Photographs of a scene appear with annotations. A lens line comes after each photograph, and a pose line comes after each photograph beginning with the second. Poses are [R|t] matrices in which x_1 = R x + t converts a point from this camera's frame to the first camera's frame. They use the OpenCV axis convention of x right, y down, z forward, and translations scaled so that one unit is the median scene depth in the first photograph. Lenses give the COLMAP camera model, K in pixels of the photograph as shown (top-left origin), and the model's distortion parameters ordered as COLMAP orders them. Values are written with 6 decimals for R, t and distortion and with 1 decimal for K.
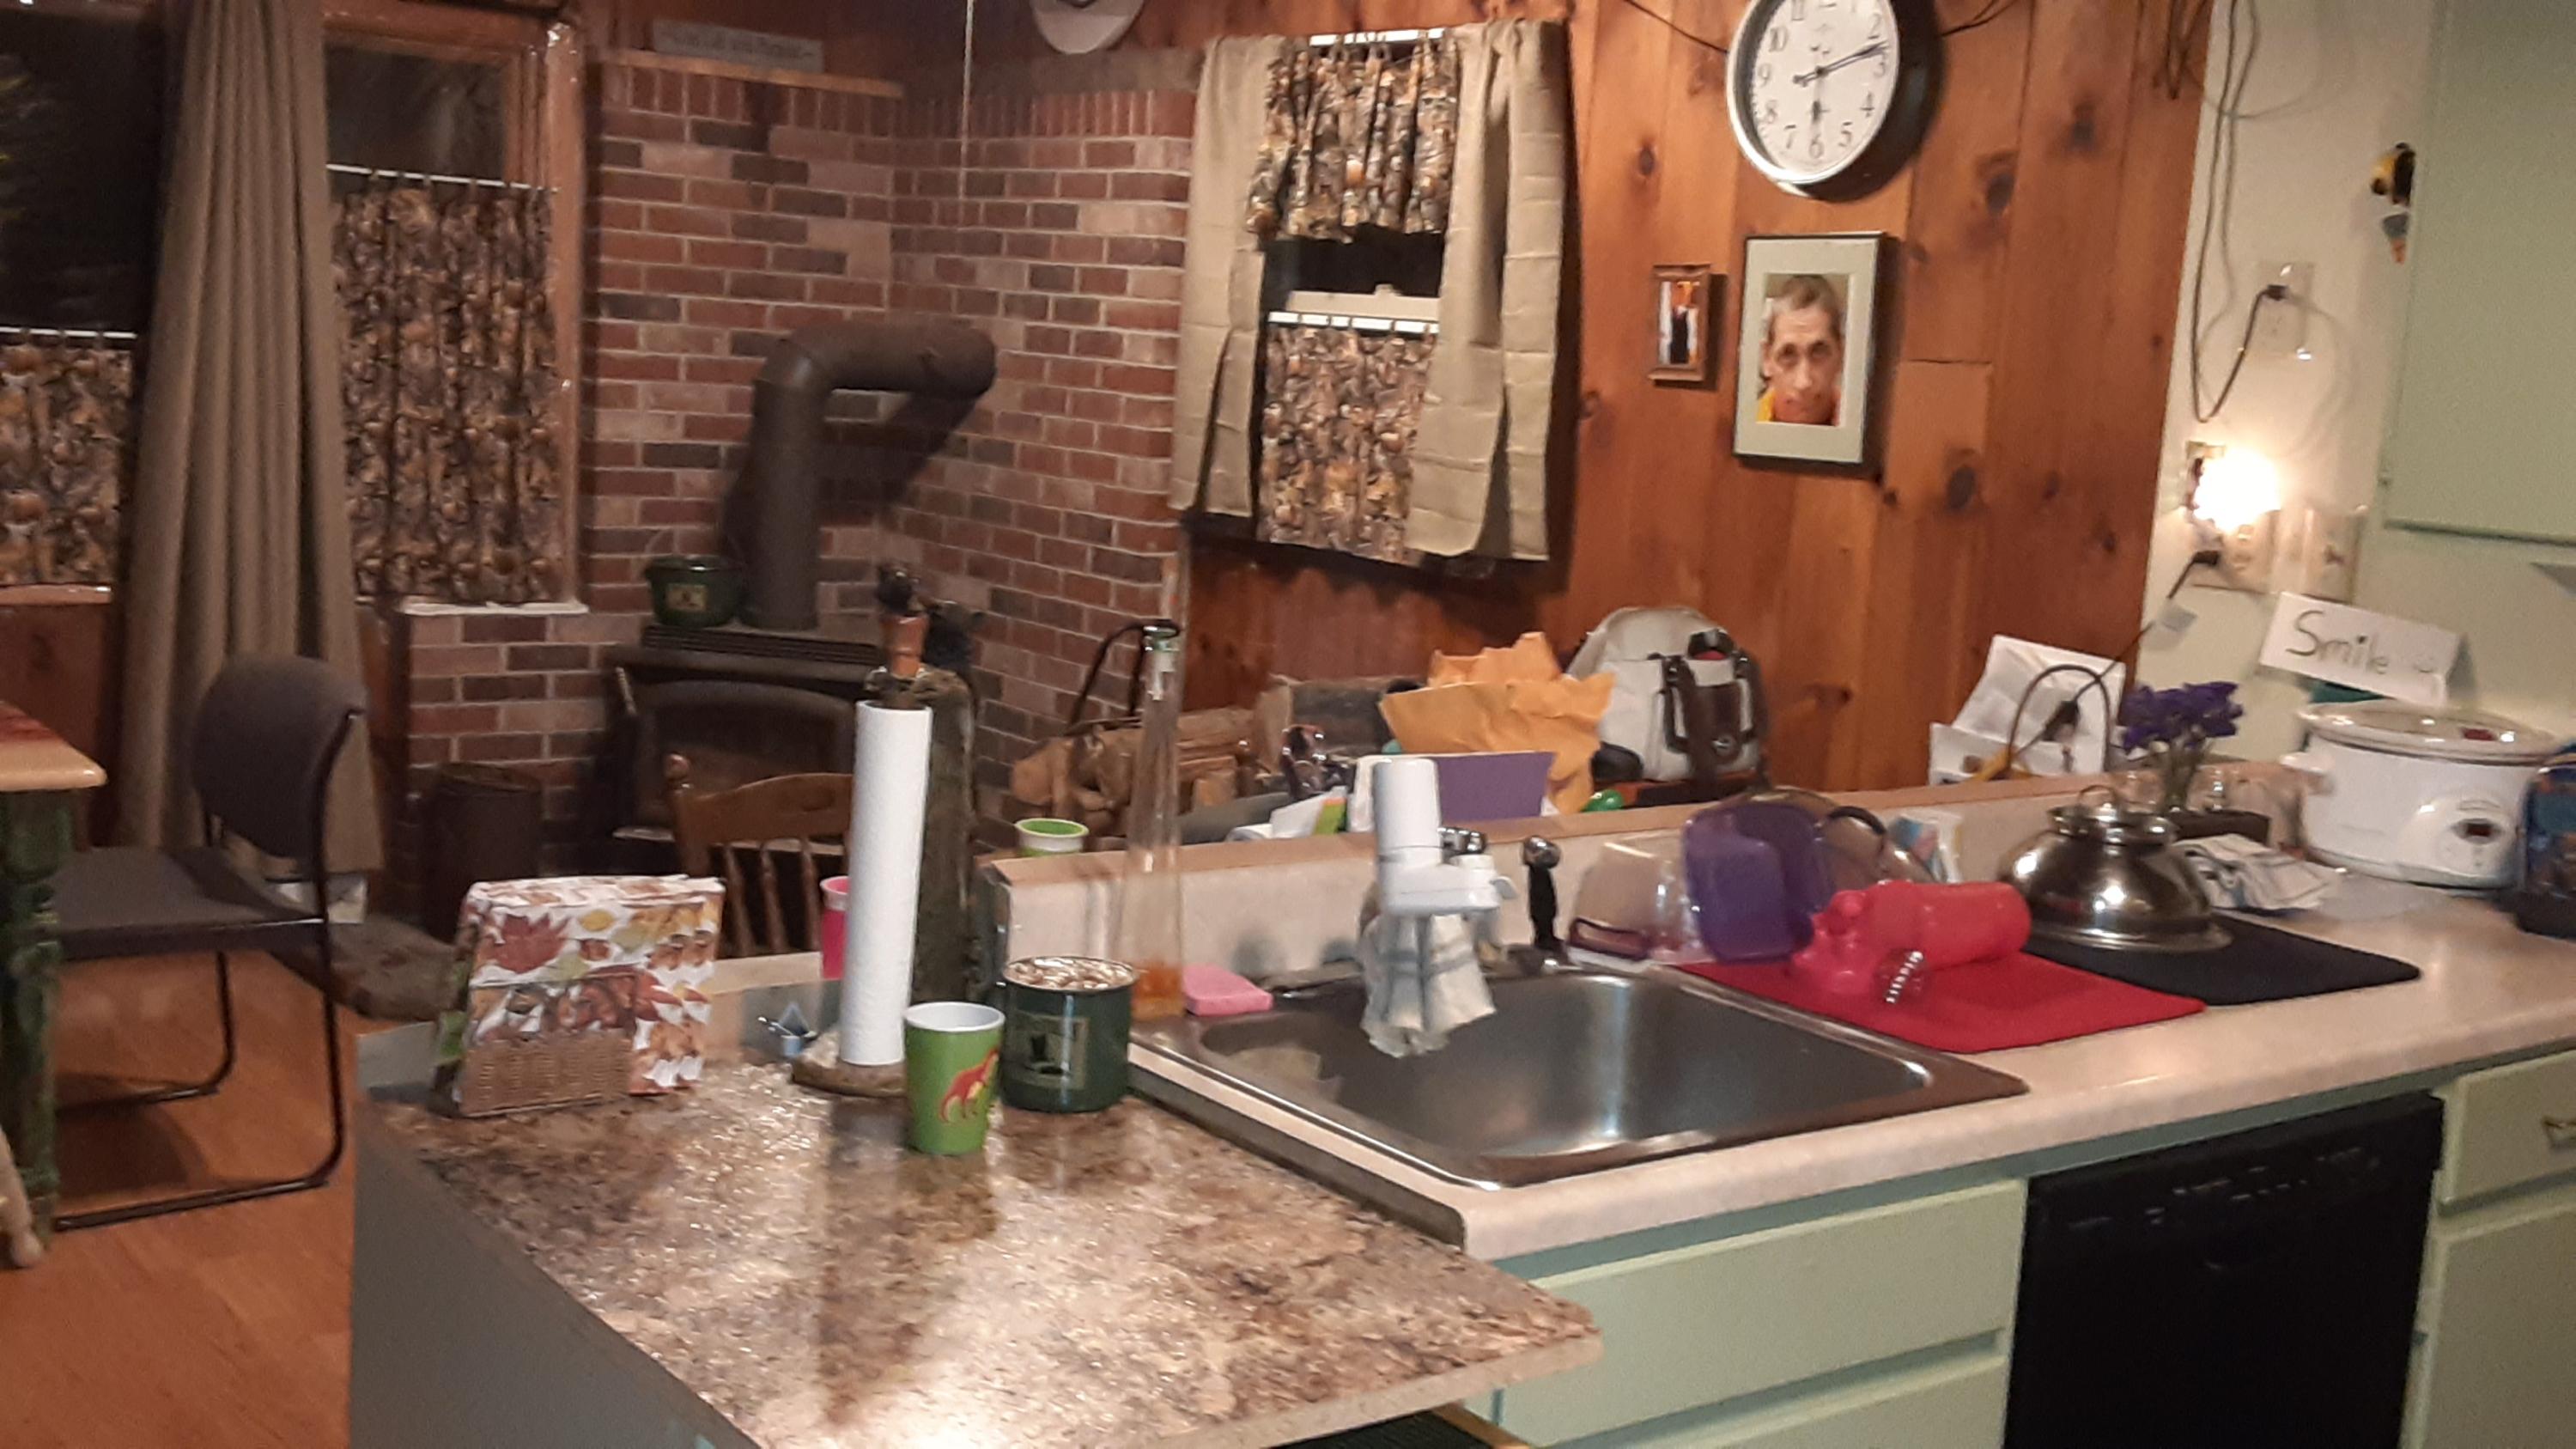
lens RADIAL K [[2606.4, 0, 1297.9], [0, 2606.4, 673.1], [0, 0, 1]] dist [0.134262, -0.183835]
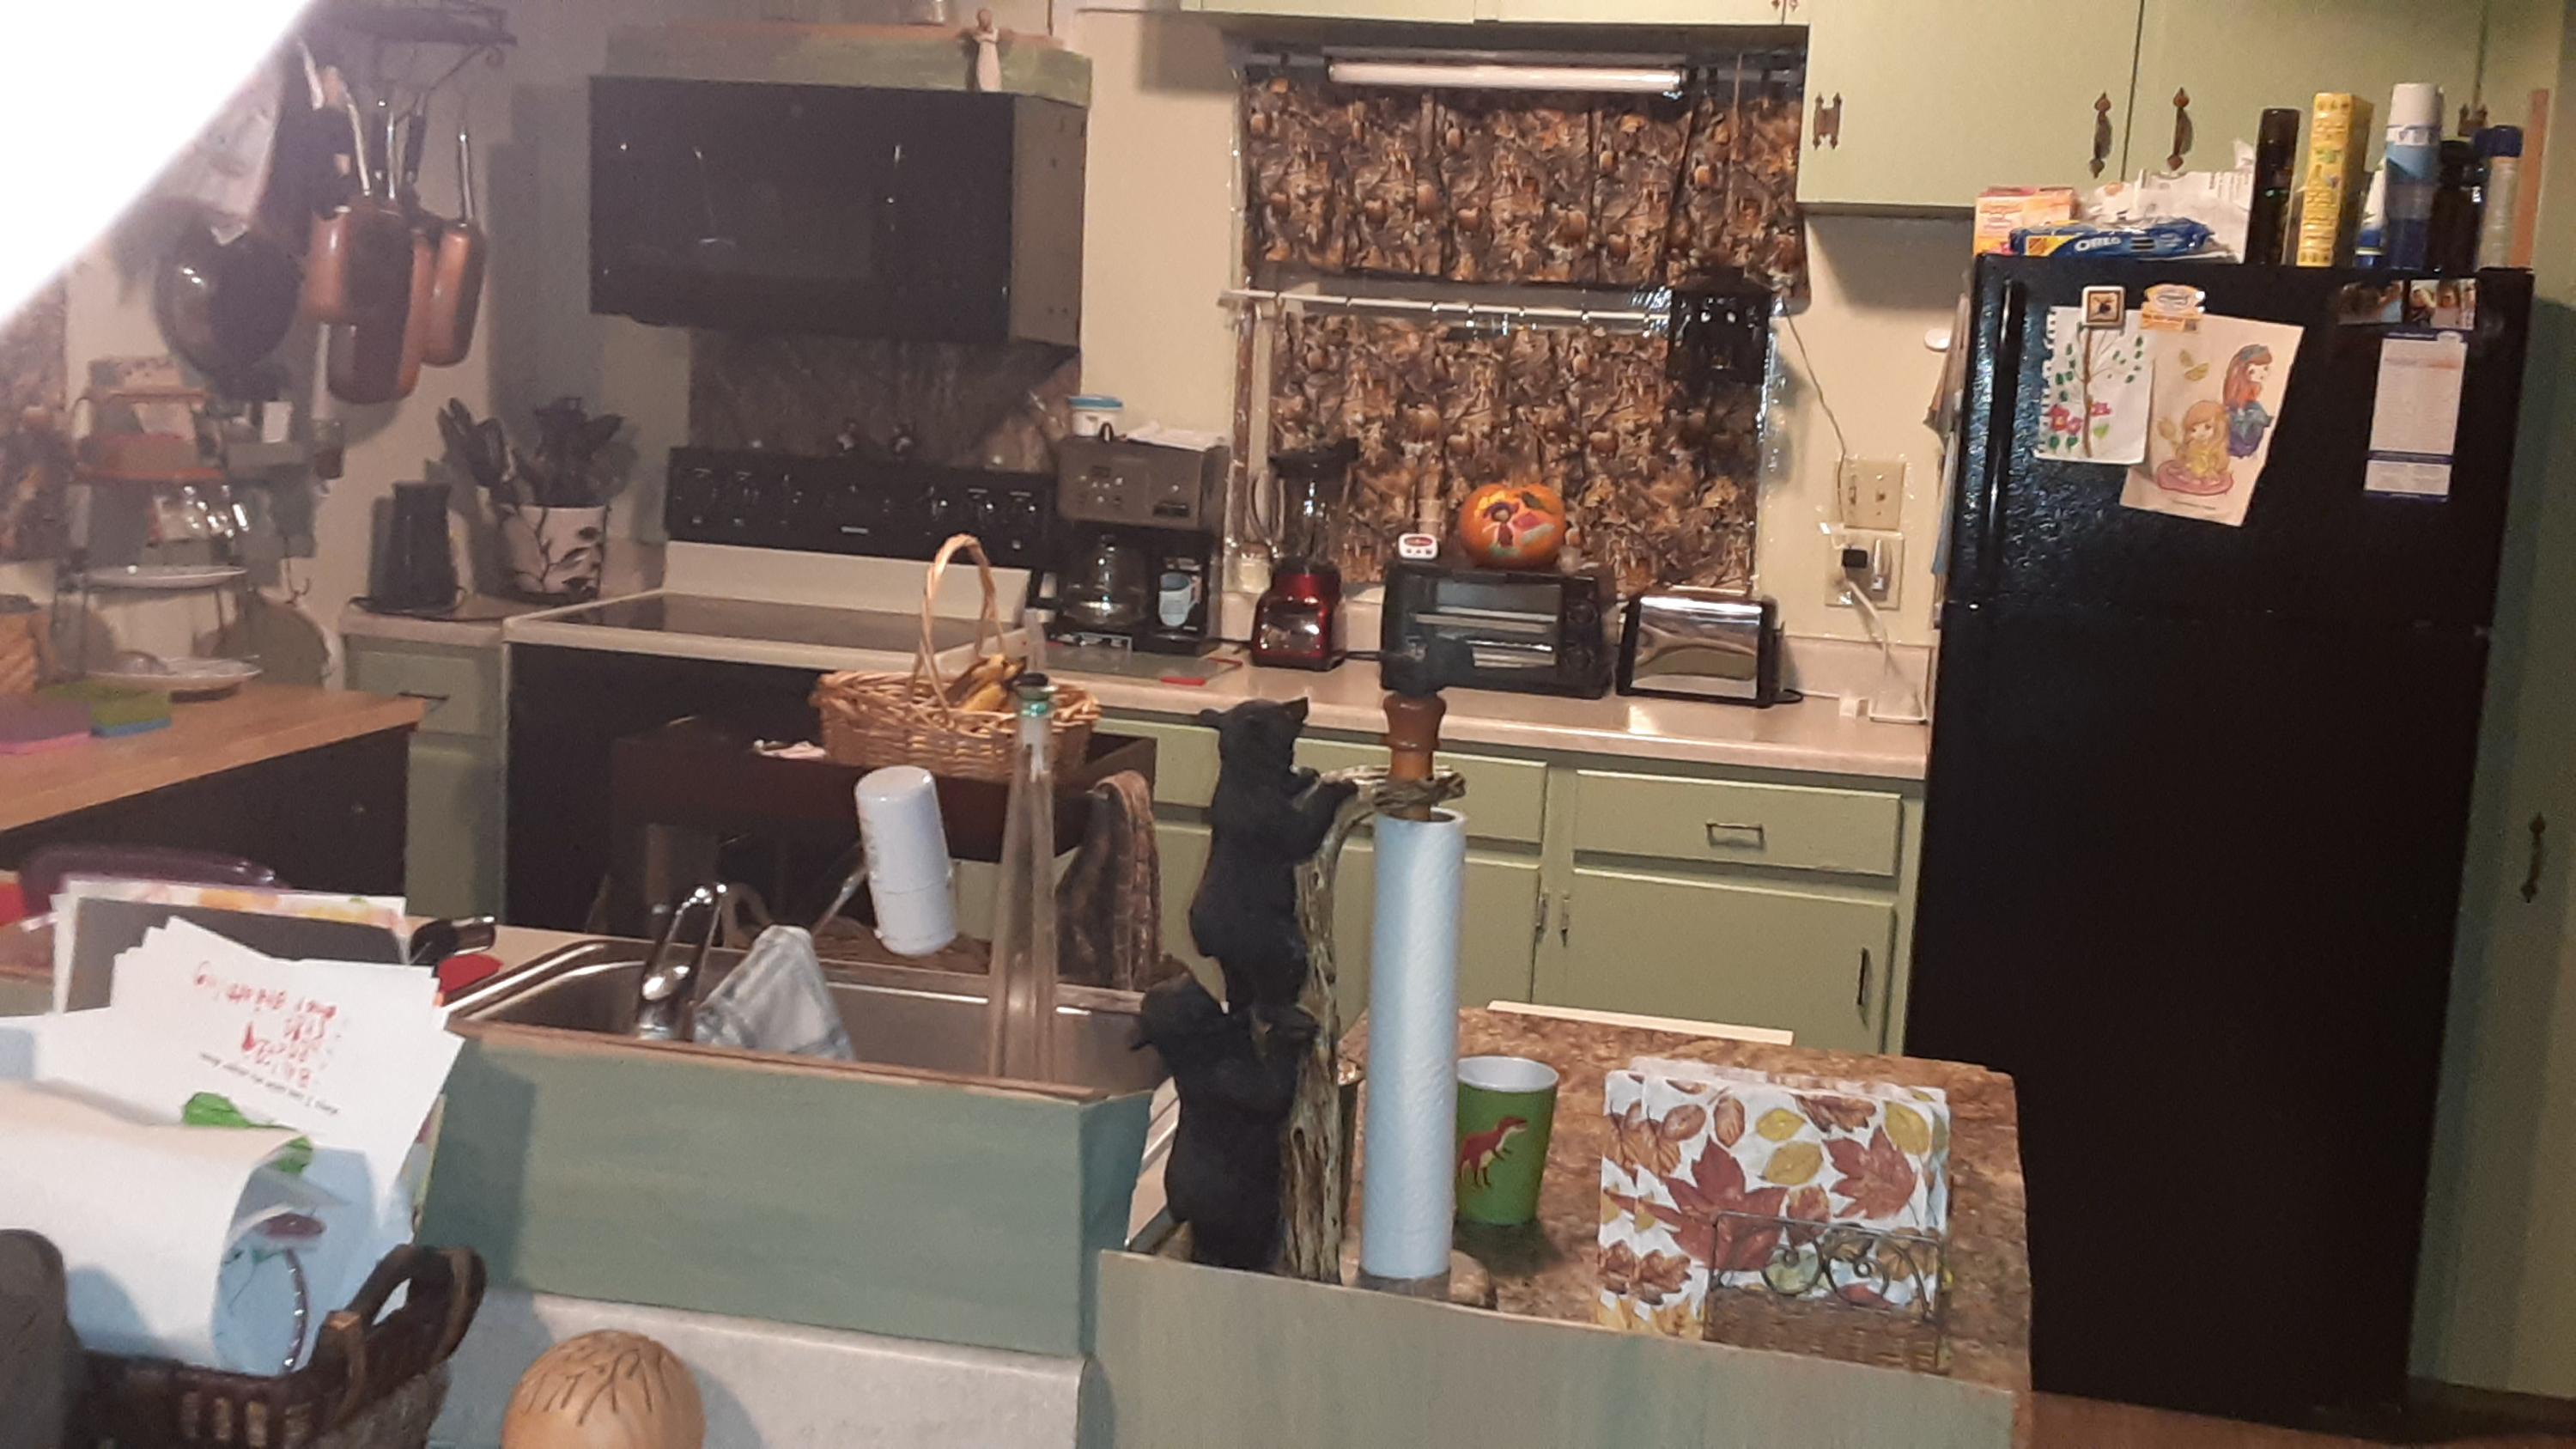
lens RADIAL K [[2606.4, 0, 1297.9], [0, 2606.4, 673.1], [0, 0, 1]] dist [0.134262, -0.183835]
pose [[-0.621987, -0.204117, 0.755955, -0.345105], [0.000322, 0.965360, 0.260923, -0.114029], [-0.783027, 0.162534, -0.600375, 0.721252]]
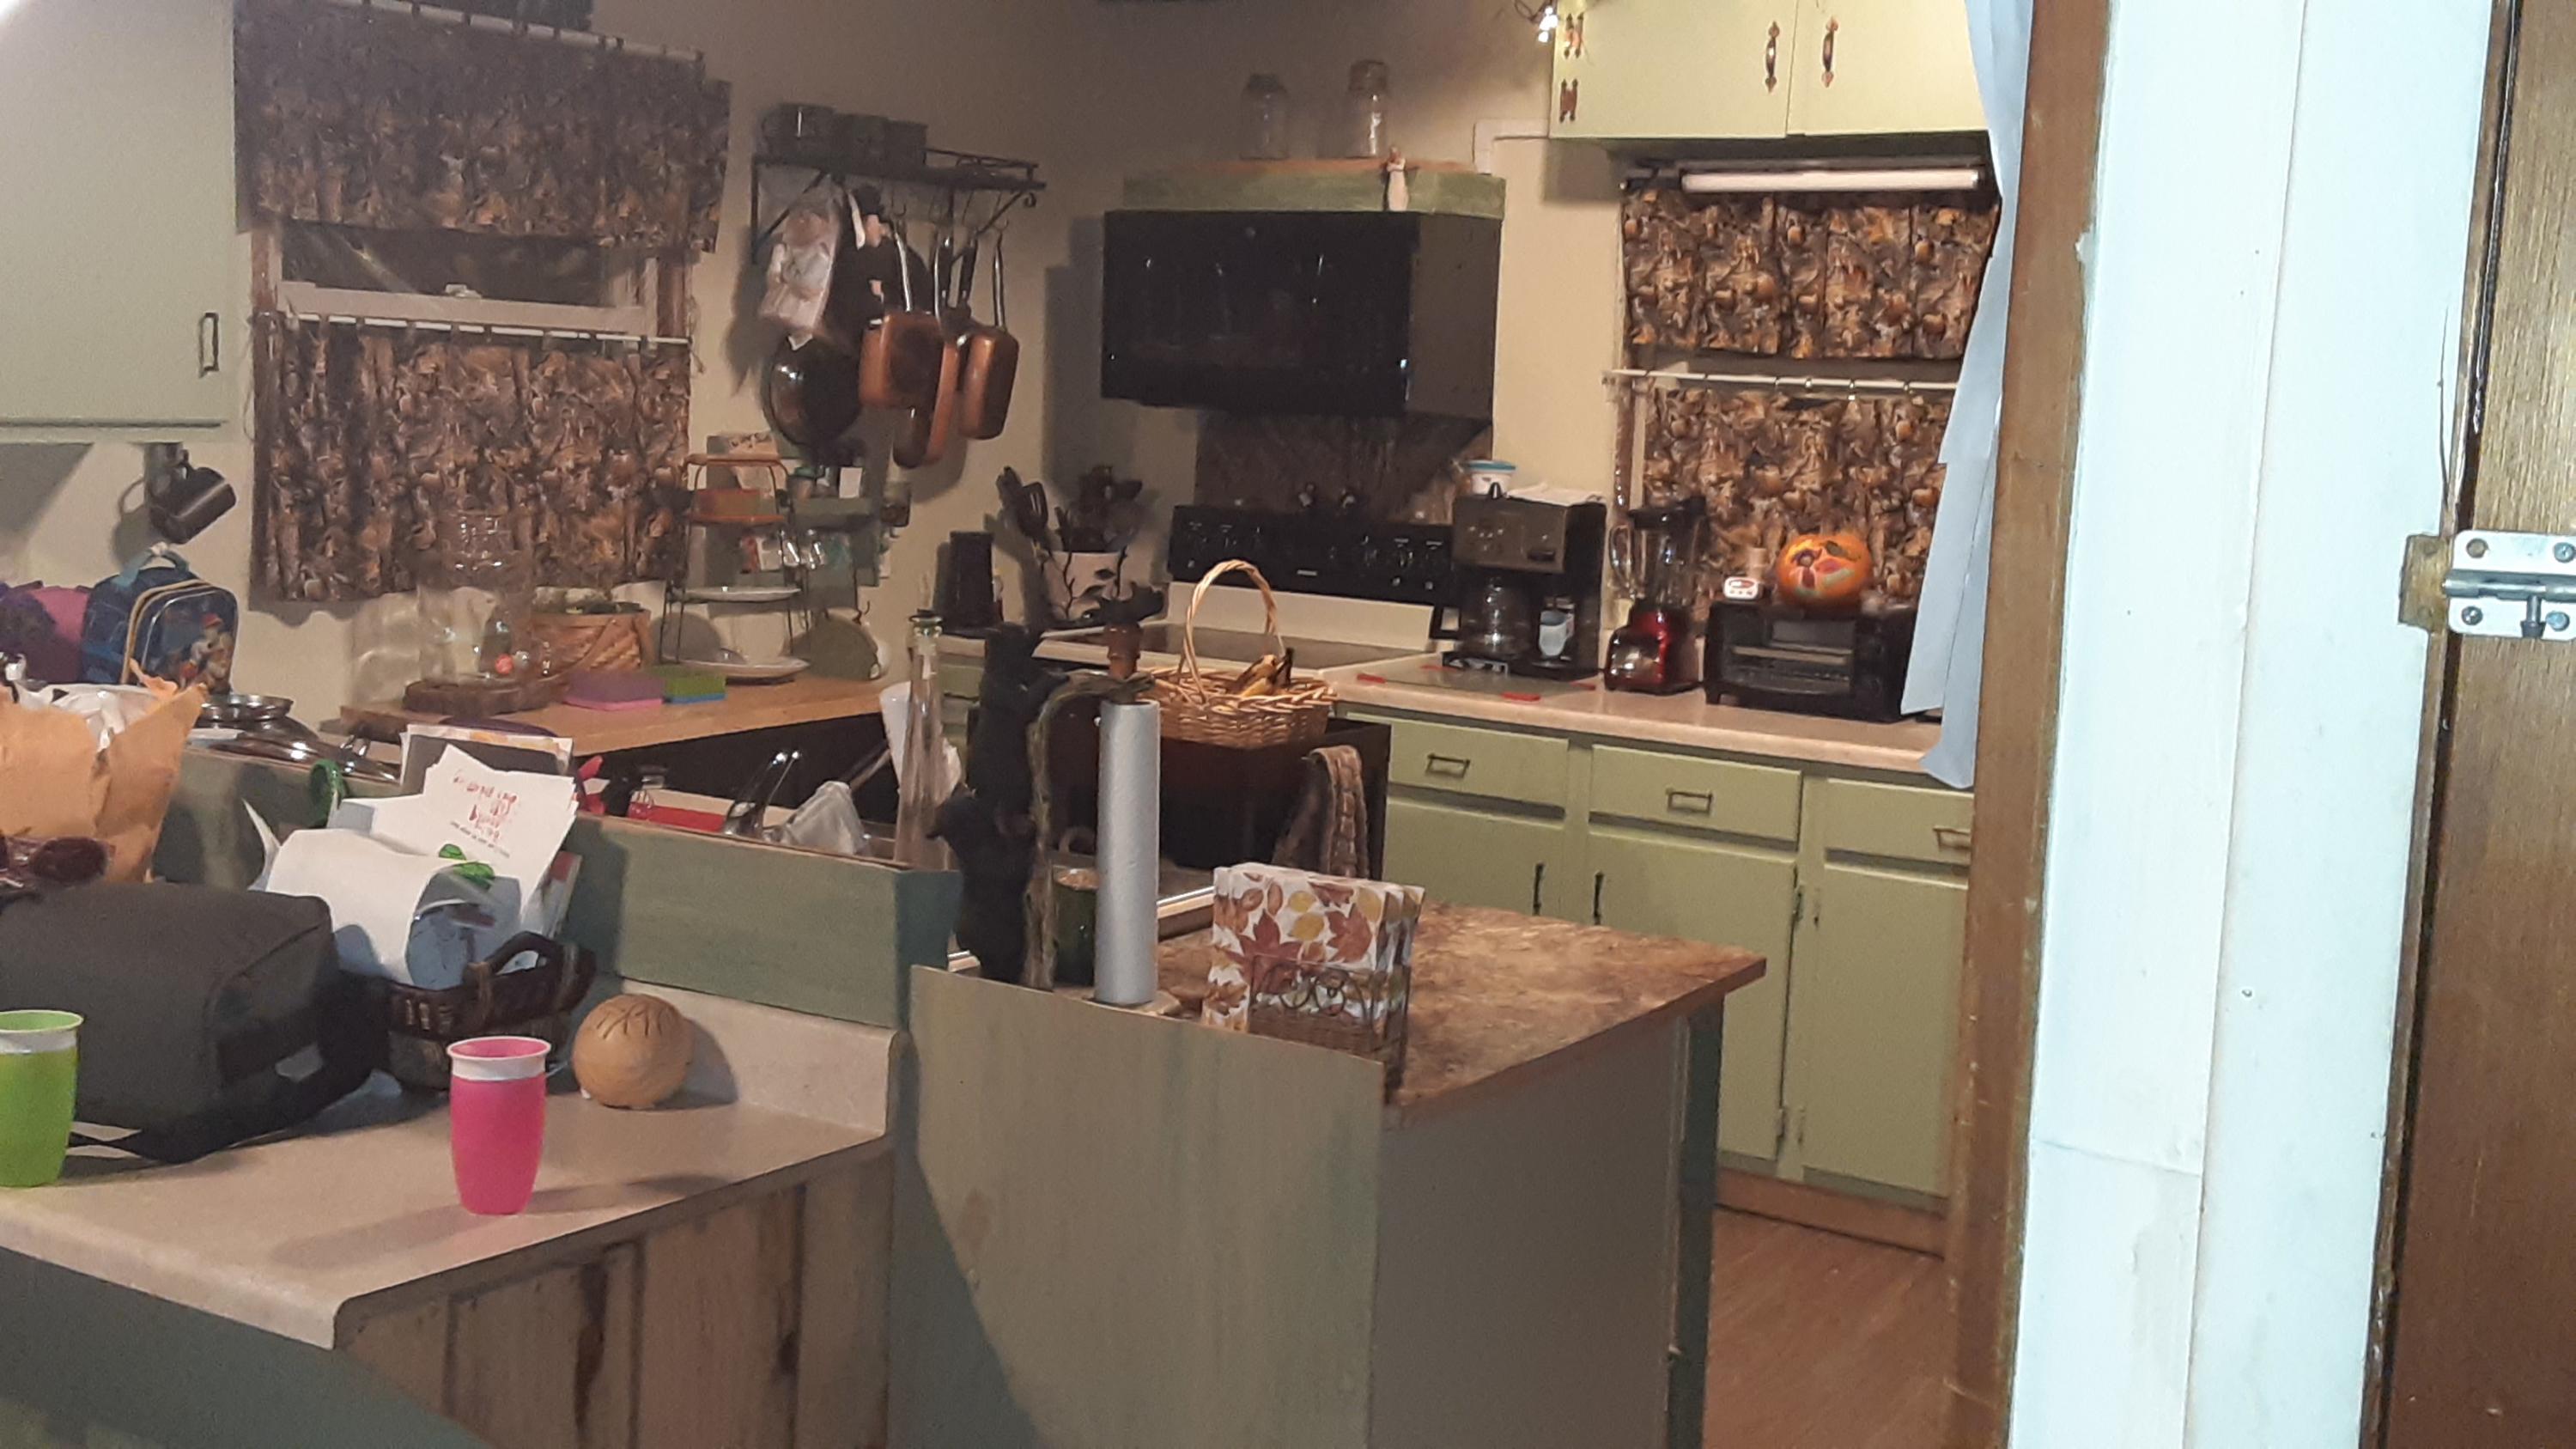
lens RADIAL K [[2606.4, 0, 1297.9], [0, 2606.4, 673.1], [0, 0, 1]] dist [0.134262, -0.183835]
pose [[-0.345210, -0.189631, 0.919168, -0.617887], [0.051045, 0.974131, 0.220141, -0.128063], [-0.937136, 0.122914, -0.326600, 0.639346]]
